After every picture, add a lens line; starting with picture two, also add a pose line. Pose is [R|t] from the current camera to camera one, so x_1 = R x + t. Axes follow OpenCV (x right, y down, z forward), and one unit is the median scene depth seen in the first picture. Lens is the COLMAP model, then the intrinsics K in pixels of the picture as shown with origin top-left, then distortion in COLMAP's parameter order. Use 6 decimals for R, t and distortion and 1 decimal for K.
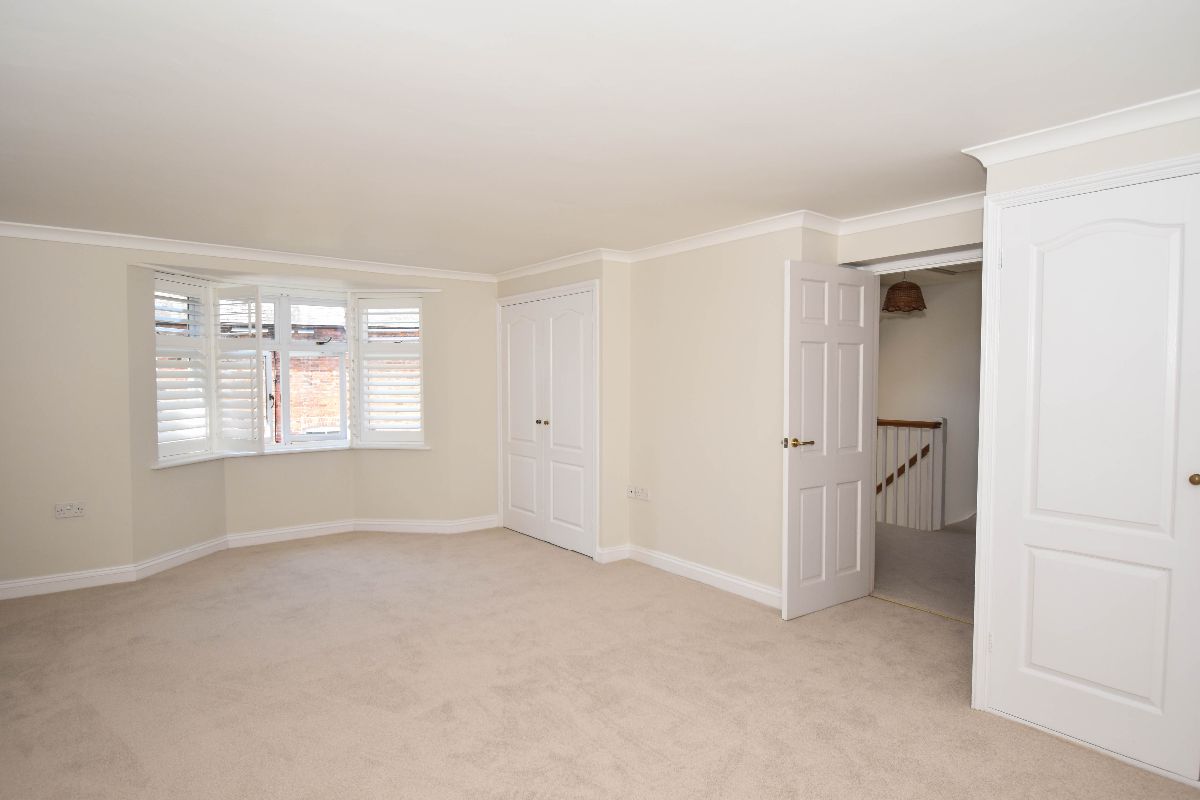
lens RADIAL K [[653.2, 0, 591.3], [0, 653.2, 403.0], [0, 0, 1]] dist [-0.000132, -0.022600]
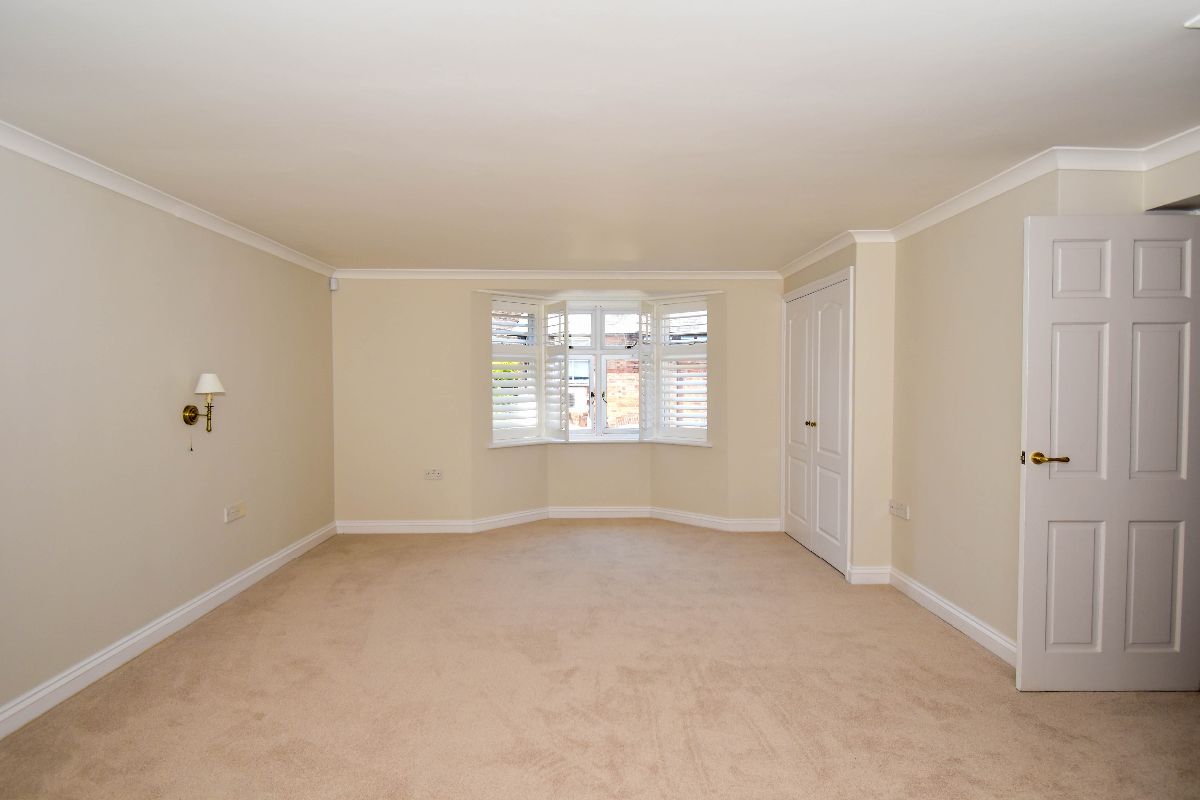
lens RADIAL K [[653.2, 0, 591.3], [0, 653.2, 403.0], [0, 0, 1]] dist [-0.000132, -0.022600]
pose [[0.805574, 0.017285, -0.592243, 0.246866], [-0.020090, 0.999796, 0.001853, 0.004573], [0.592155, 0.010406, 0.805757, 0.067833]]
